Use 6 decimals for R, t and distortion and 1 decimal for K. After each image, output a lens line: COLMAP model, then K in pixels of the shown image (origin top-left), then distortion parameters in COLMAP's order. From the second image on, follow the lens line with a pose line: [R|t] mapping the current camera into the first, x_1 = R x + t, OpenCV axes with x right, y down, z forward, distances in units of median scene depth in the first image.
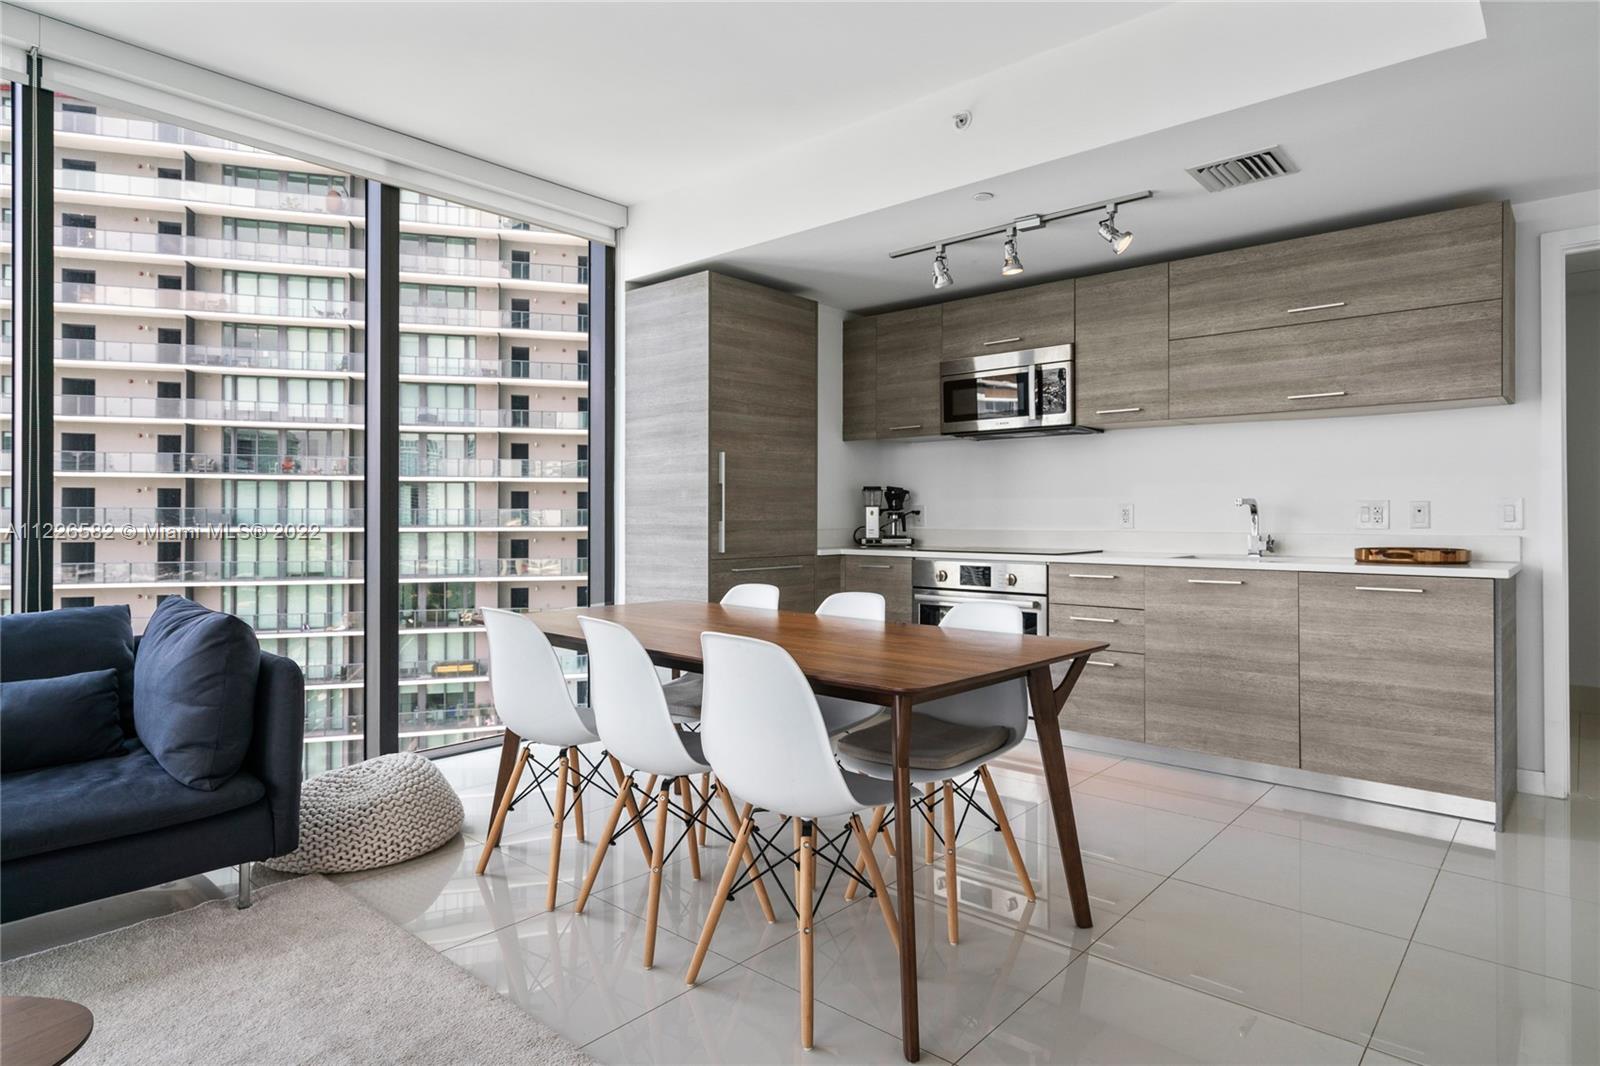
lens RADIAL K [[883.5, 0, 811.2], [0, 883.5, 514.4], [0, 0, 1]] dist [0.003259, 0.003162]
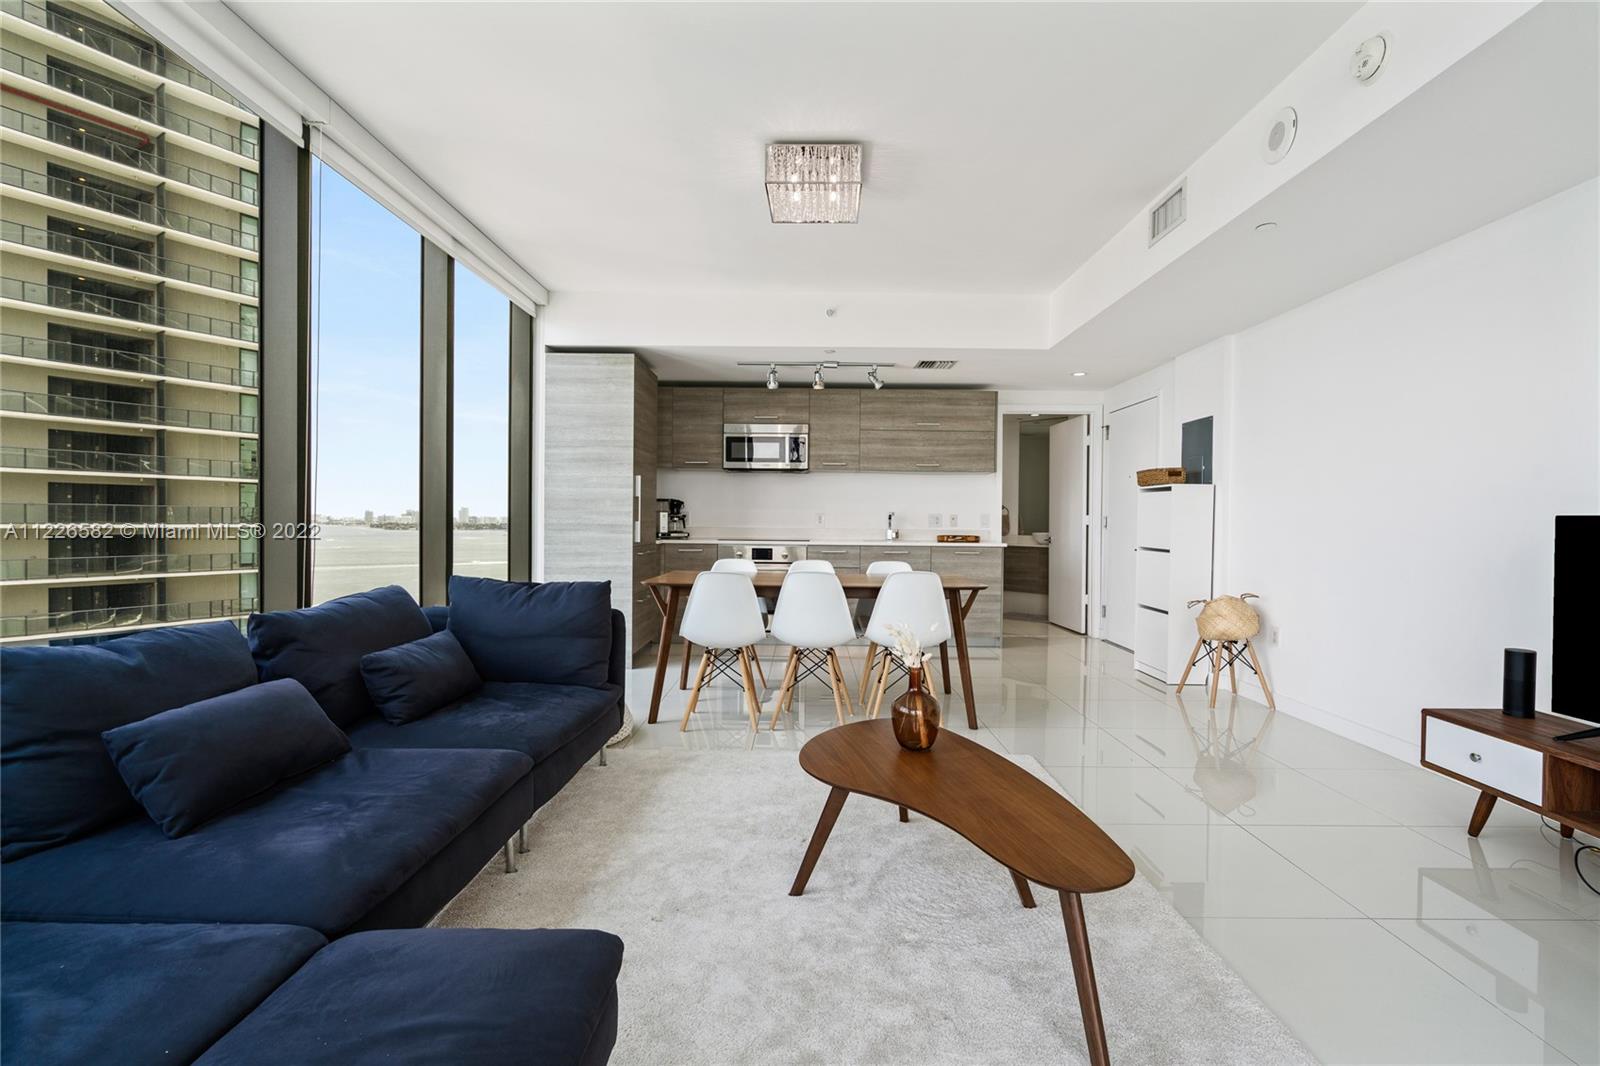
lens RADIAL K [[720.3, 0, 799.4], [0, 720.3, 533.4], [0, 0, 1]] dist [-0.006997, 0.005201]
pose [[0.759669, -0.004937, 0.650291, -0.700180], [-0.011395, 0.999717, 0.020901, -0.000769], [-0.650210, -0.023288, 0.759398, -0.116087]]
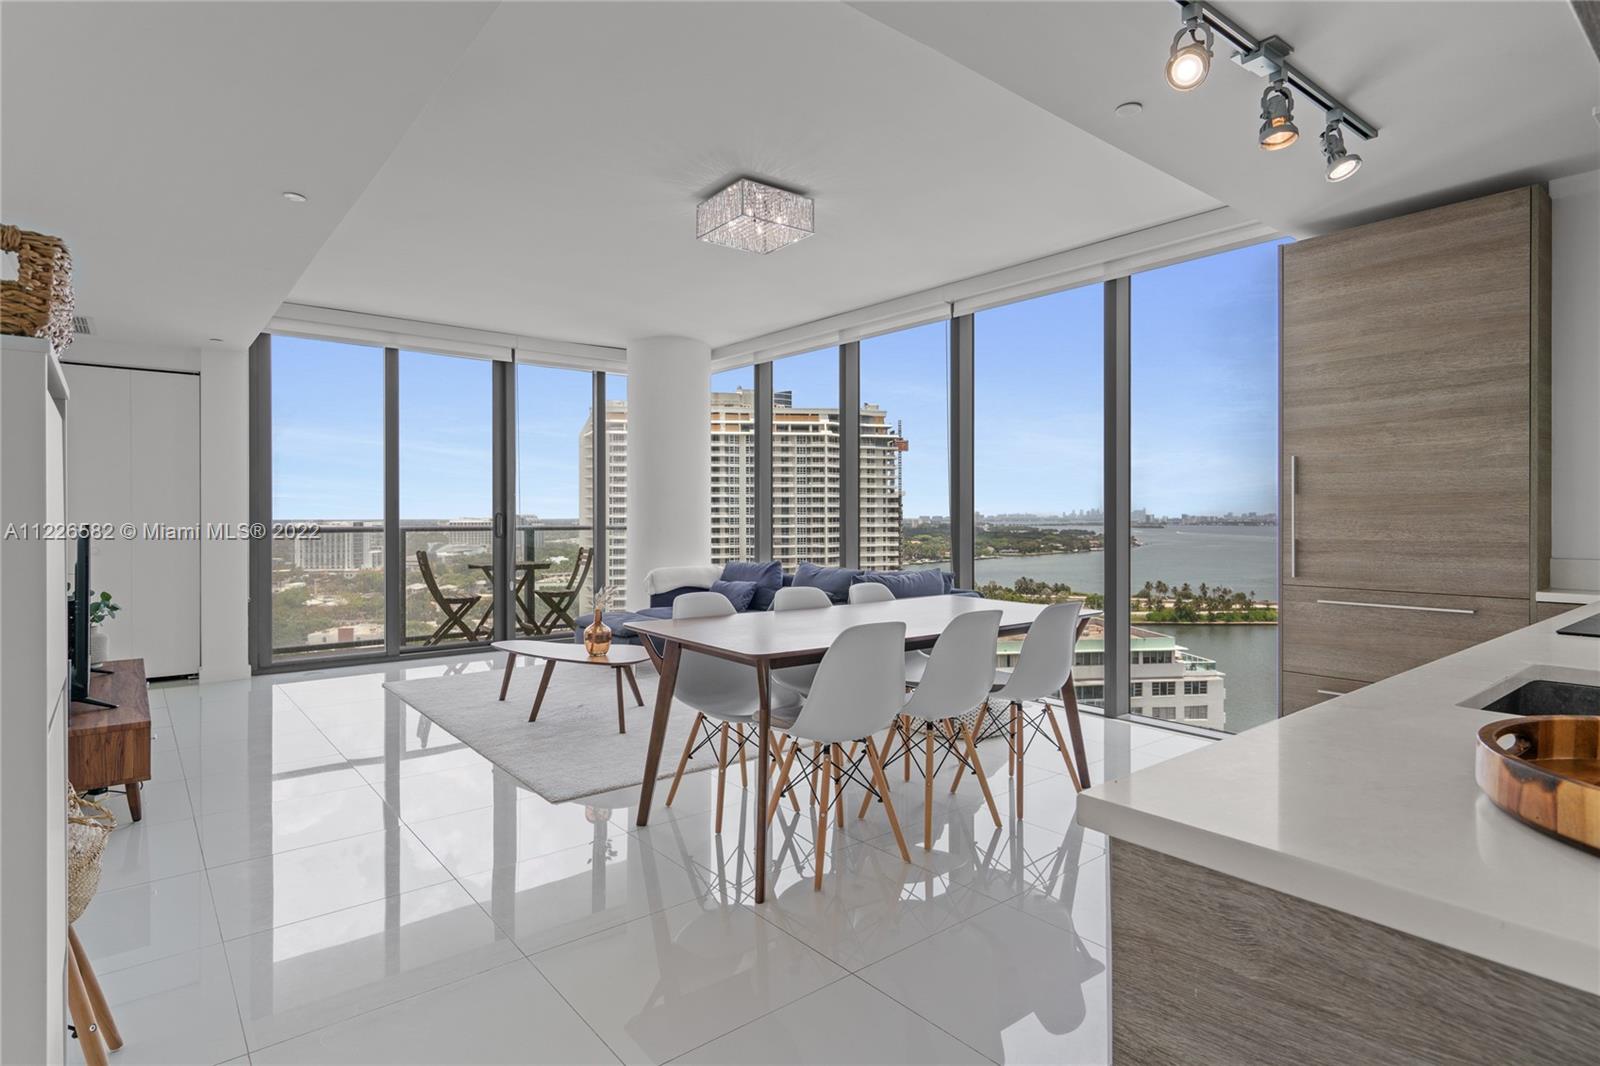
lens RADIAL K [[828.3, 0, 815.6], [0, 828.3, 517.8], [0, 0, 1]] dist [0.008685, 0.000860]
pose [[-0.157422, 0.000657, -0.987531, 0.748844], [0.003043, 0.999995, 0.000180, -0.014480], [0.987527, -0.002977, -0.157423, 0.685736]]
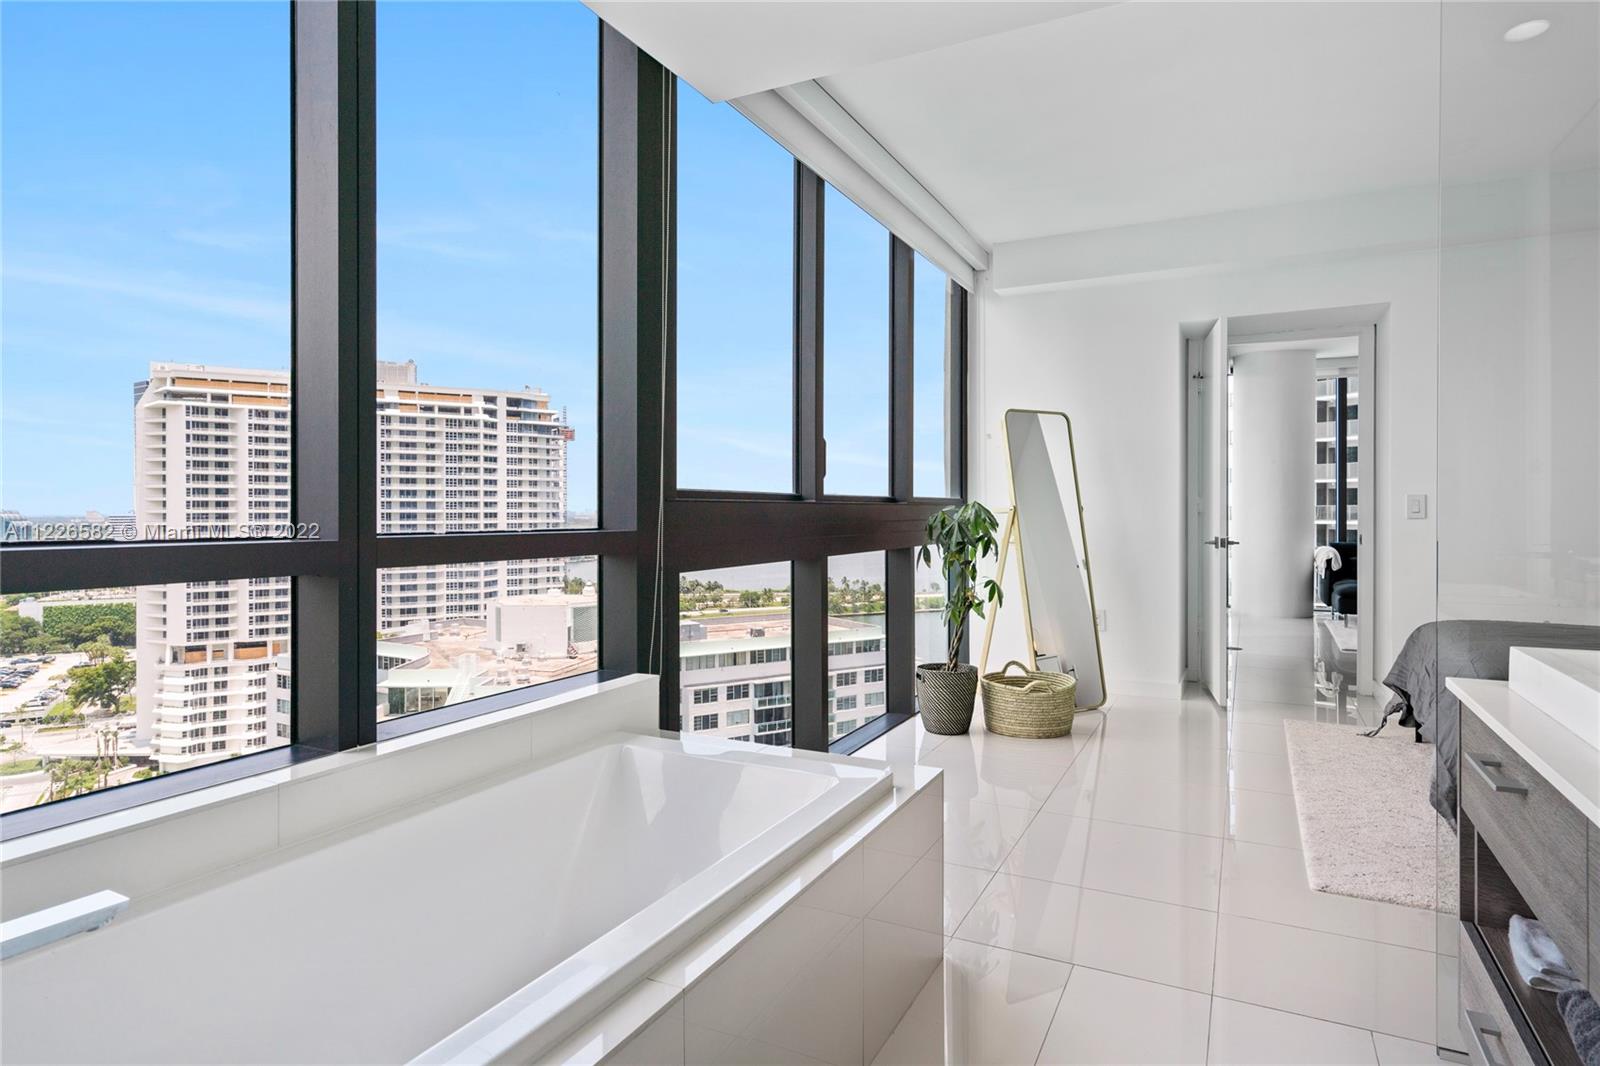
lens RADIAL K [[883.5, 0, 818.2], [0, 883.5, 514.7], [0, 0, 1]] dist [0.003259, 0.003162]
pose [[0.256189, 0.001828, -0.966625, 1.173019], [0.002699, 0.999993, 0.002606, -0.024918], [0.966623, -0.003276, 0.256183, -1.670794]]
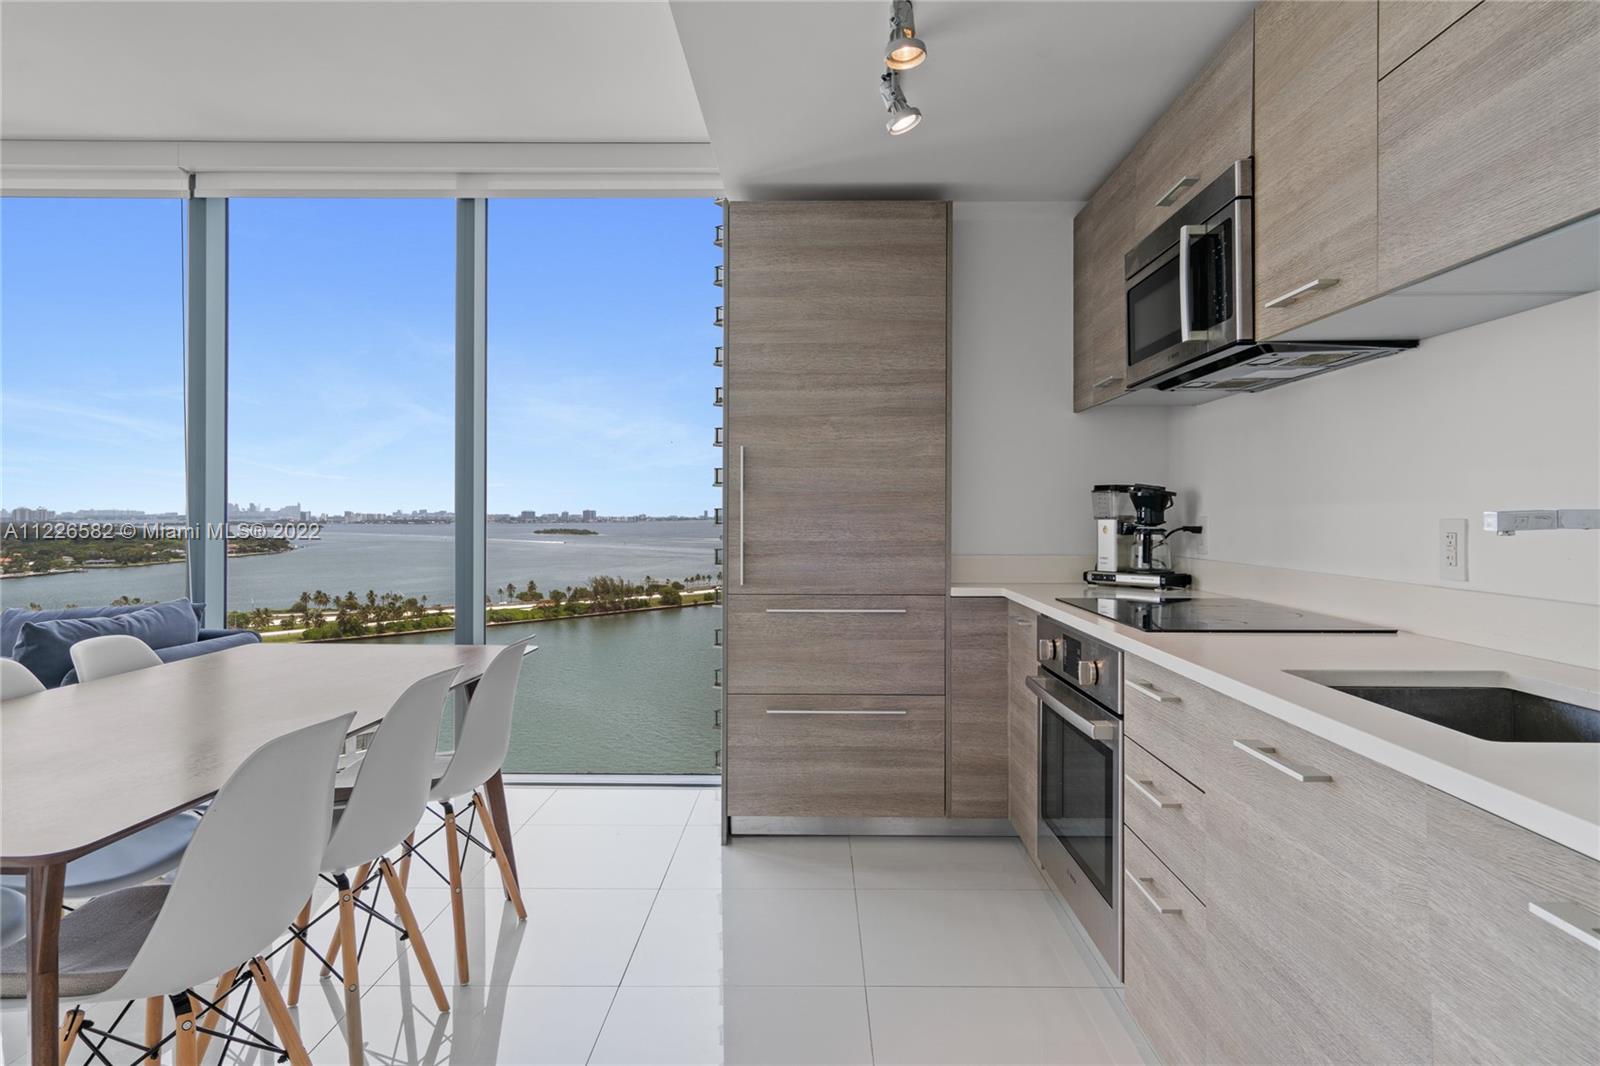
lens RADIAL K [[952.6, 0, 806.3], [0, 952.6, 509.0], [0, 0, 1]] dist [0.003555, 0.004877]
pose [[0.650274, -0.003908, -0.759690, 0.531671], [-0.000006, 0.999987, -0.005149, -0.015315], [0.759700, 0.003352, 0.650265, 0.538353]]
